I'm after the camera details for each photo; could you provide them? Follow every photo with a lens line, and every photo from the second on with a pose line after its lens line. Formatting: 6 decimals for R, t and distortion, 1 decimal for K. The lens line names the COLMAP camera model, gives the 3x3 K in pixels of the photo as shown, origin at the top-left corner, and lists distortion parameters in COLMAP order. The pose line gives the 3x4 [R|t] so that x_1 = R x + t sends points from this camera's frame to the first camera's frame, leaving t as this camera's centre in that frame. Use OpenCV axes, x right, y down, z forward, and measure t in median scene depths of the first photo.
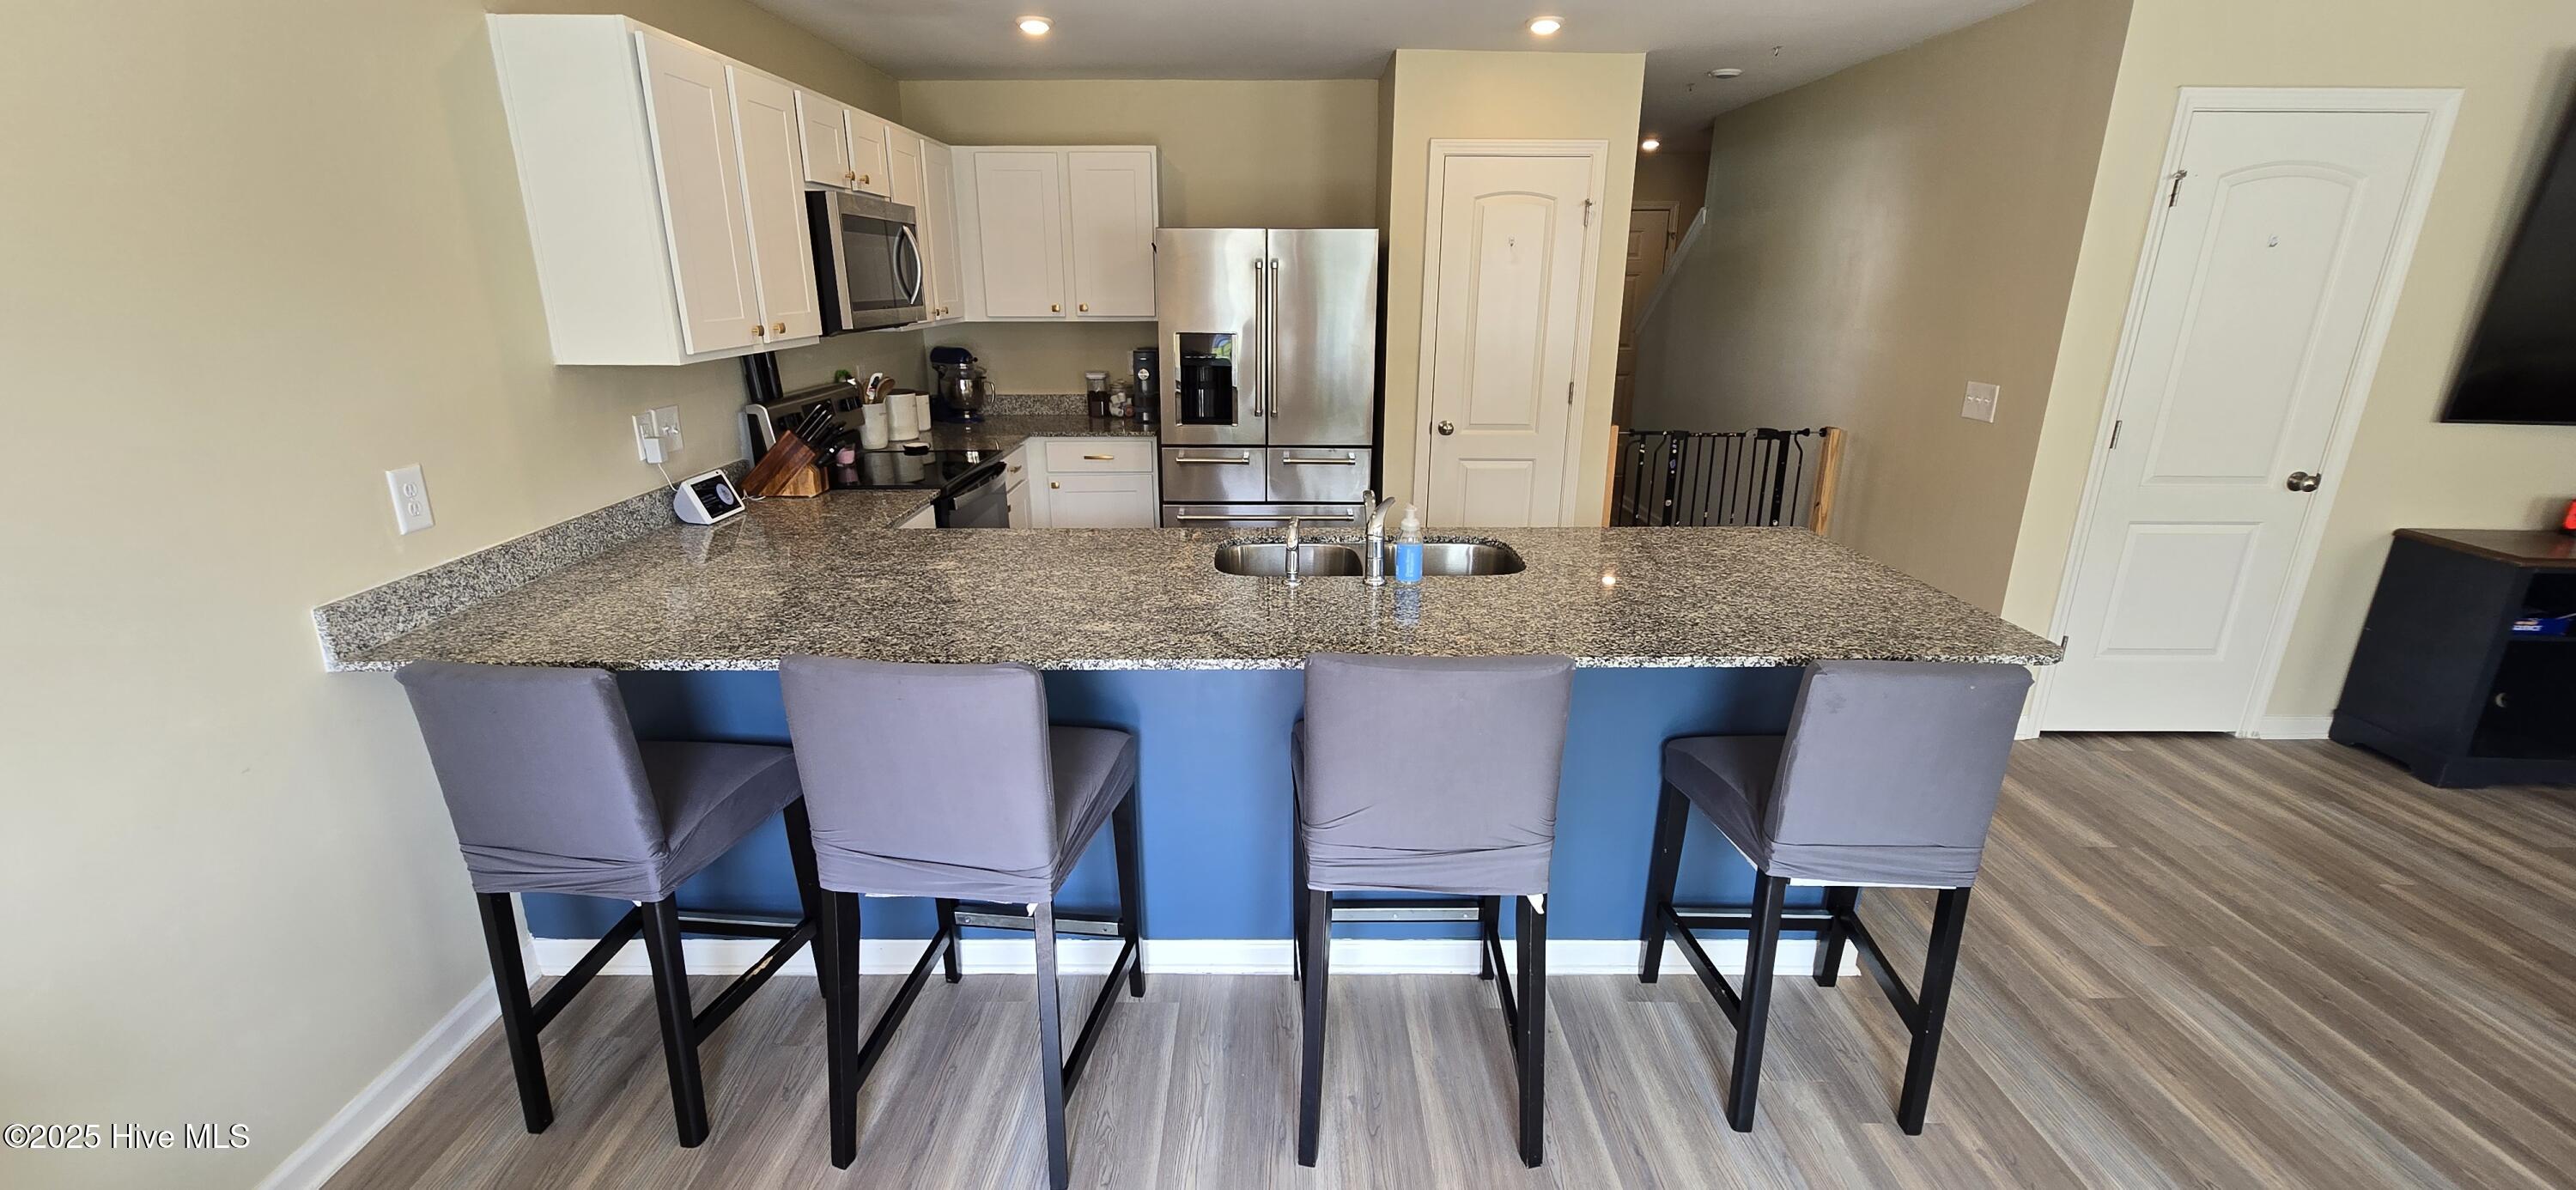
lens RADIAL K [[1057.0, 0, 1272.7], [0, 1057.0, 607.9], [0, 0, 1]] dist [-0.001198, -0.000092]
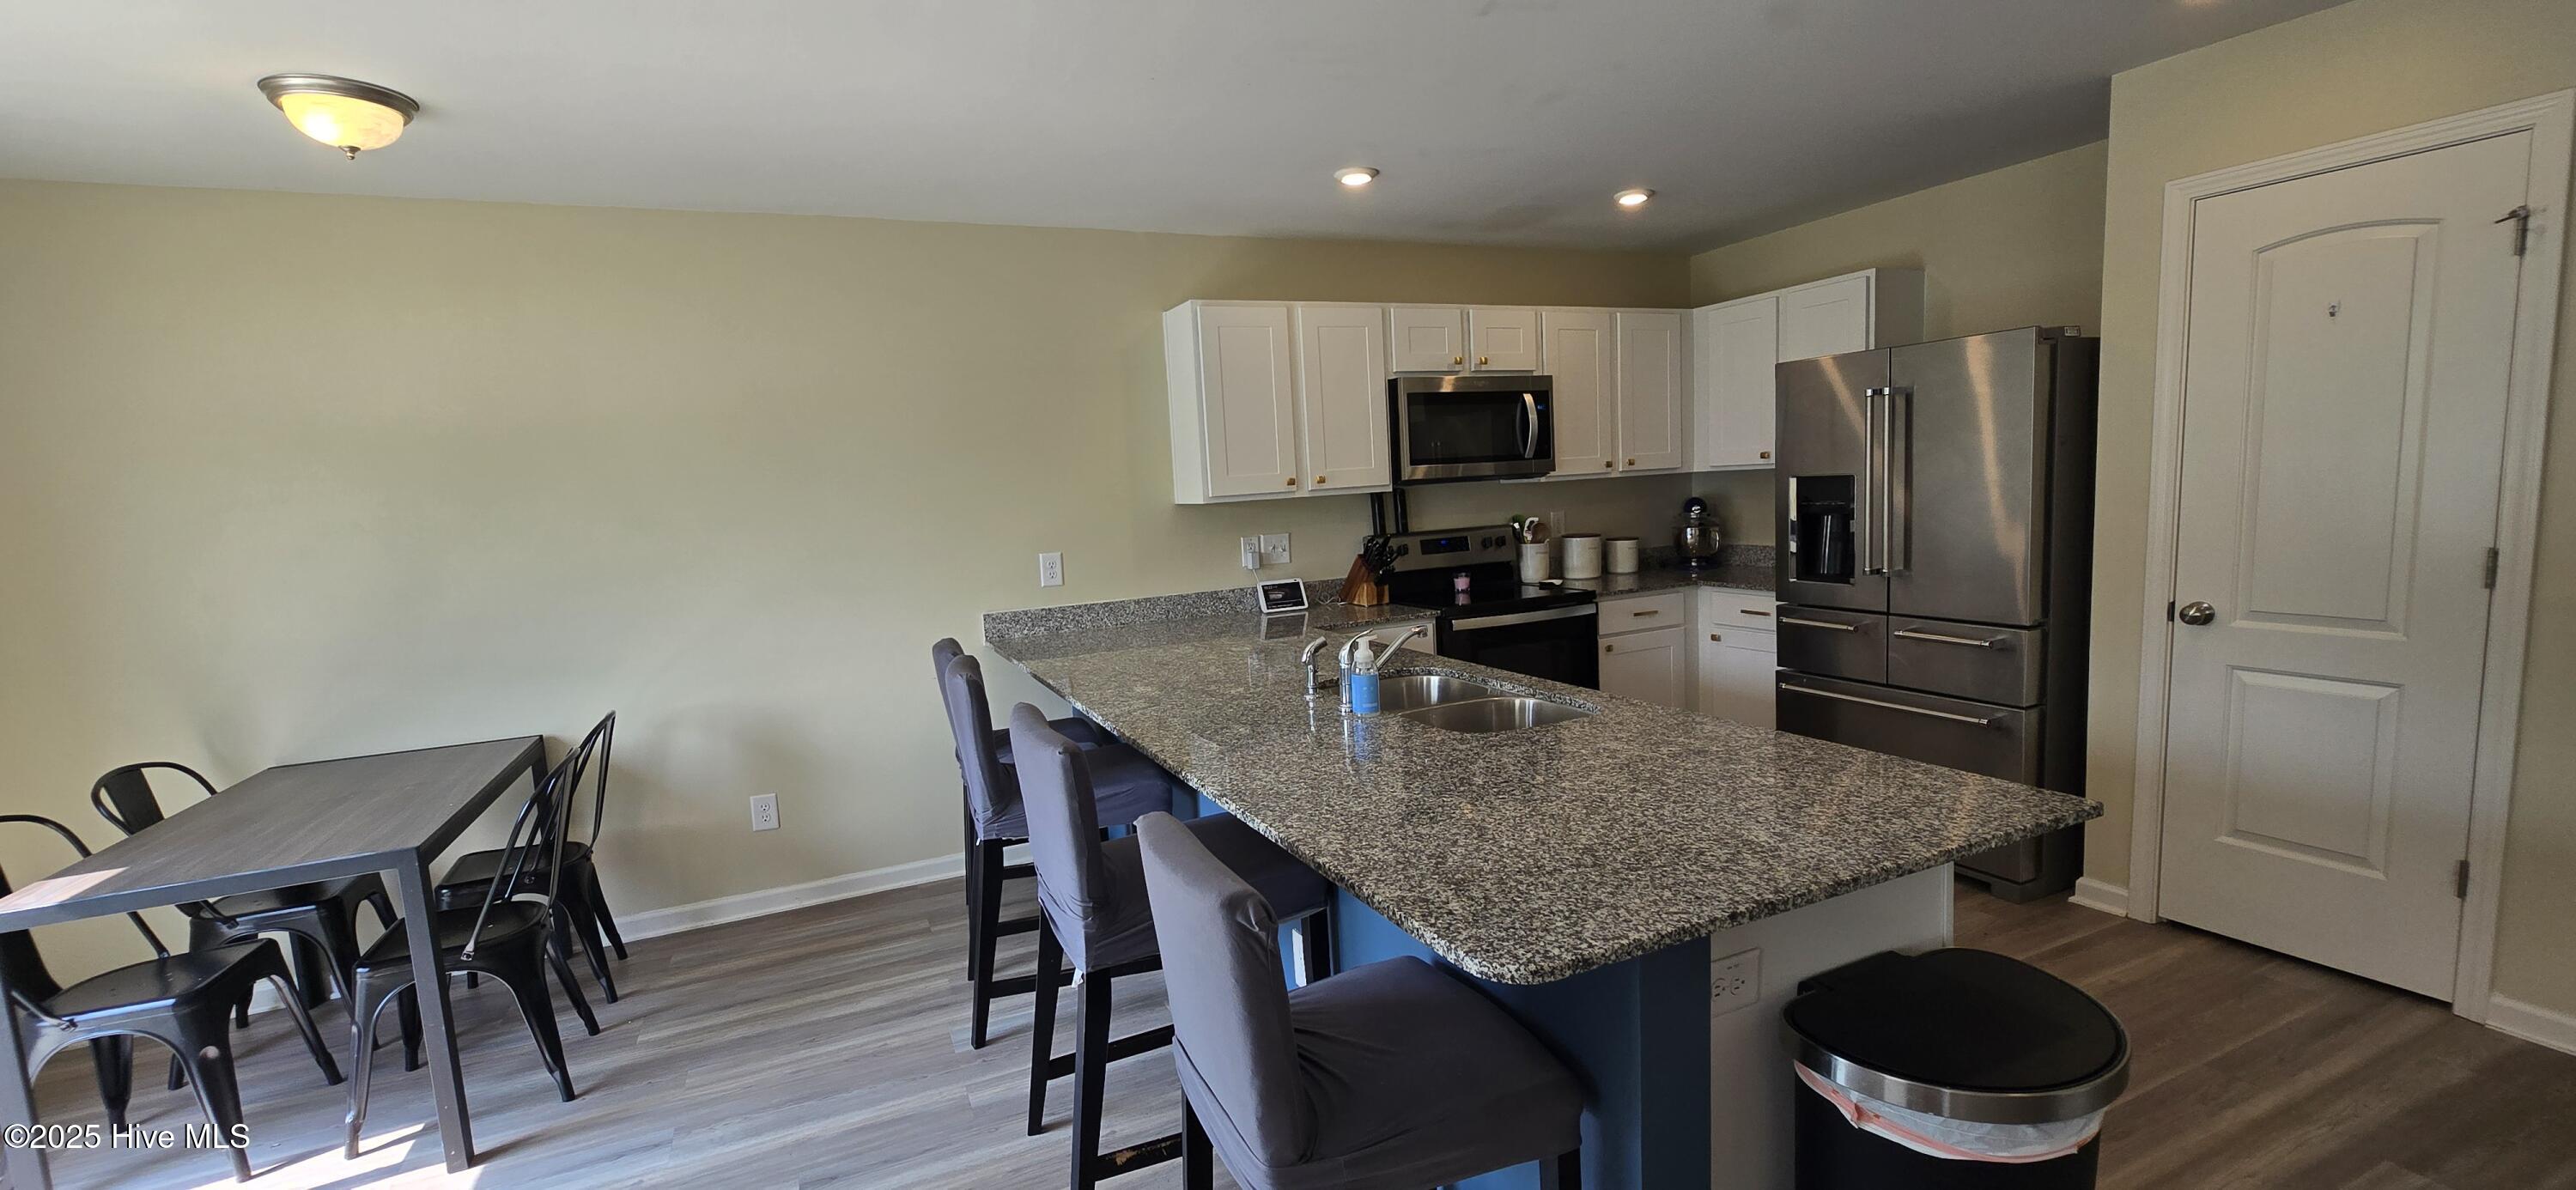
lens RADIAL K [[1057.0, 0, 1272.7], [0, 1057.0, 607.9], [0, 0, 1]] dist [-0.001198, -0.000092]
pose [[0.411642, 0.083898, -0.907476, 0.915742], [-0.218579, 0.975778, -0.008937, -0.088065], [0.884745, 0.202034, 0.420009, 0.462917]]
